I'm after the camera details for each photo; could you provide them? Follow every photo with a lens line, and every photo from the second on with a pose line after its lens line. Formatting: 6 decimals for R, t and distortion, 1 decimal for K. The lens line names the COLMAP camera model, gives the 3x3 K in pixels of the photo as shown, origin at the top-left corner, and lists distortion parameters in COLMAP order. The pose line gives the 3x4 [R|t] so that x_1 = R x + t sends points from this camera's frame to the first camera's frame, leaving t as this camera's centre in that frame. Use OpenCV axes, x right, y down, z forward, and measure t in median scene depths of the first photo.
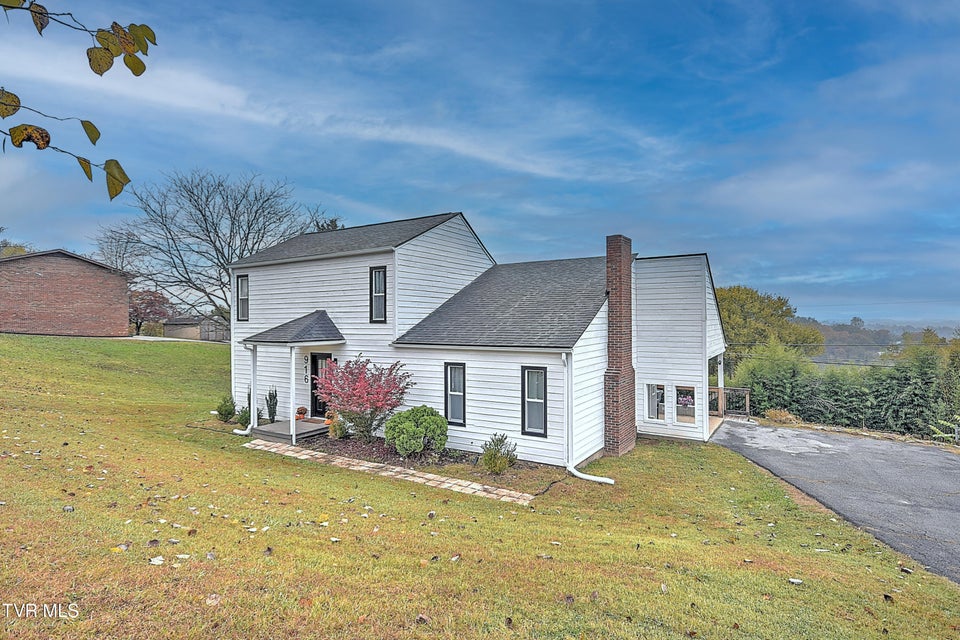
lens RADIAL K [[507.4, 0, 474.9], [0, 507.4, 321.8], [0, 0, 1]] dist [0.023189, 0.000213]
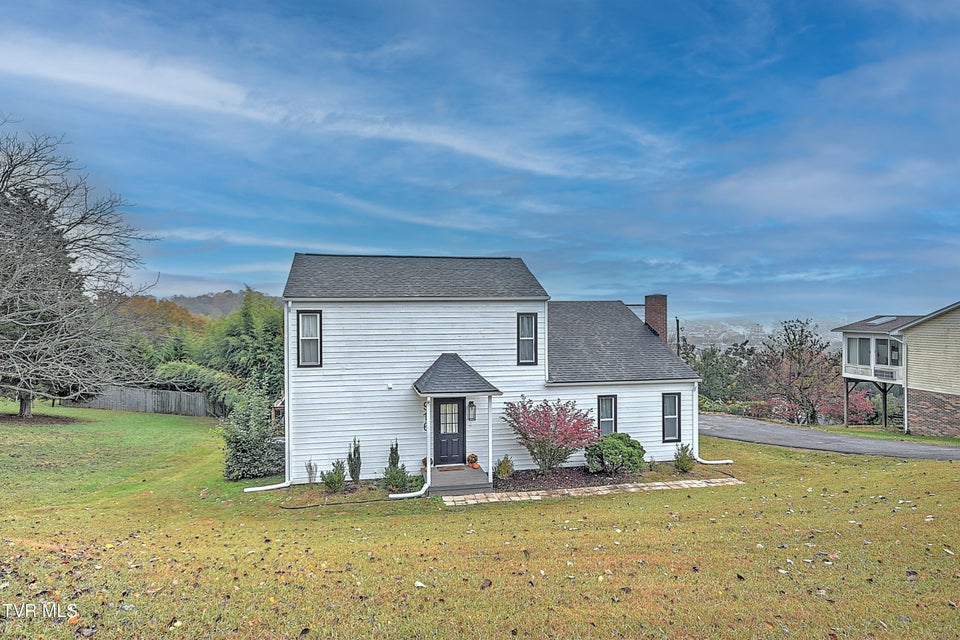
lens RADIAL K [[570.0, 0, 476.2], [0, 570.0, 314.6], [0, 0, 1]] dist [0.015699, 0.005855]
pose [[0.713411, -0.003420, 0.700738, -1.281319], [0.000729, 0.999991, 0.004139, -0.125873], [-0.700746, -0.002441, 0.713407, 0.235612]]
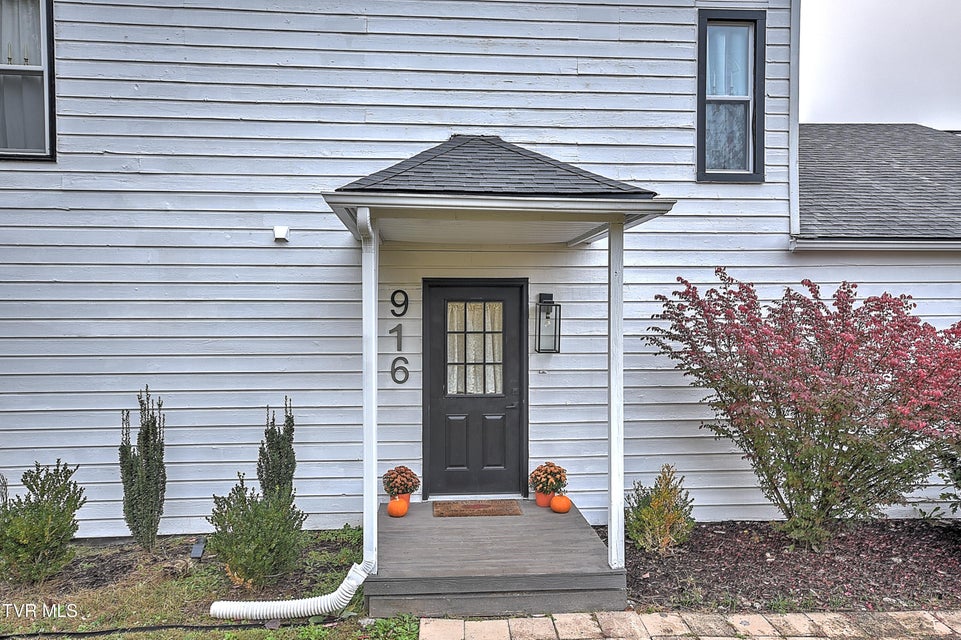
lens RADIAL K [[701.6, 0, 477.0], [0, 701.6, 318.4], [0, 0, 1]] dist [0.027734, 0.009134]
pose [[0.794140, 0.000419, 0.607735, -0.690299], [-0.002806, 0.999992, 0.002978, 0.104289], [-0.607729, -0.004071, 0.794134, 0.835109]]
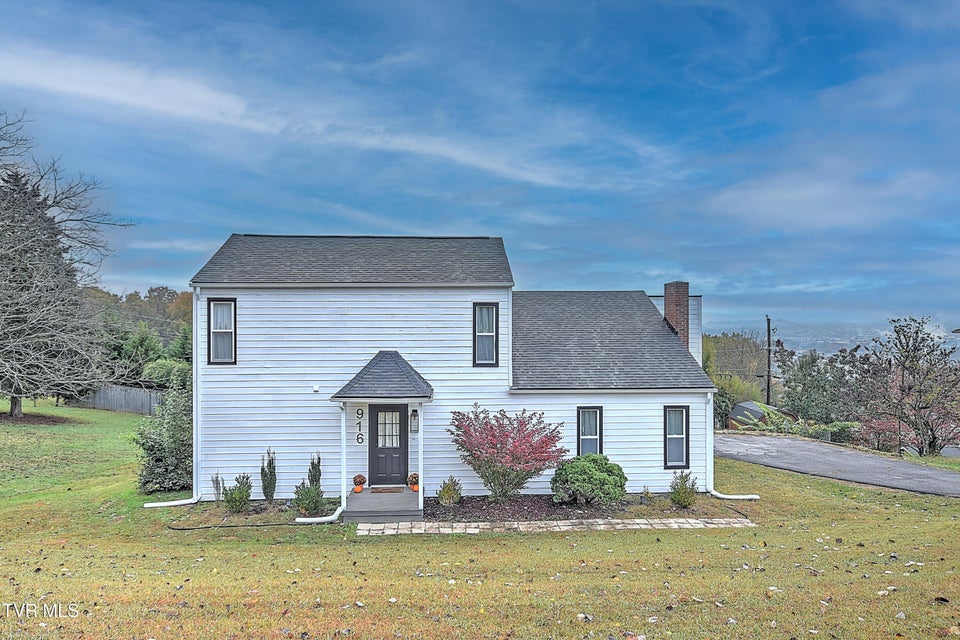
lens RADIAL K [[649.2, 0, 477.3], [0, 649.2, 313.5], [0, 0, 1]] dist [0.024072, -0.001832]
pose [[0.807258, 0.001766, 0.590196, -0.991442], [-0.003437, 0.999993, 0.001709, -0.104505], [-0.590189, -0.003408, 0.807258, 0.110601]]
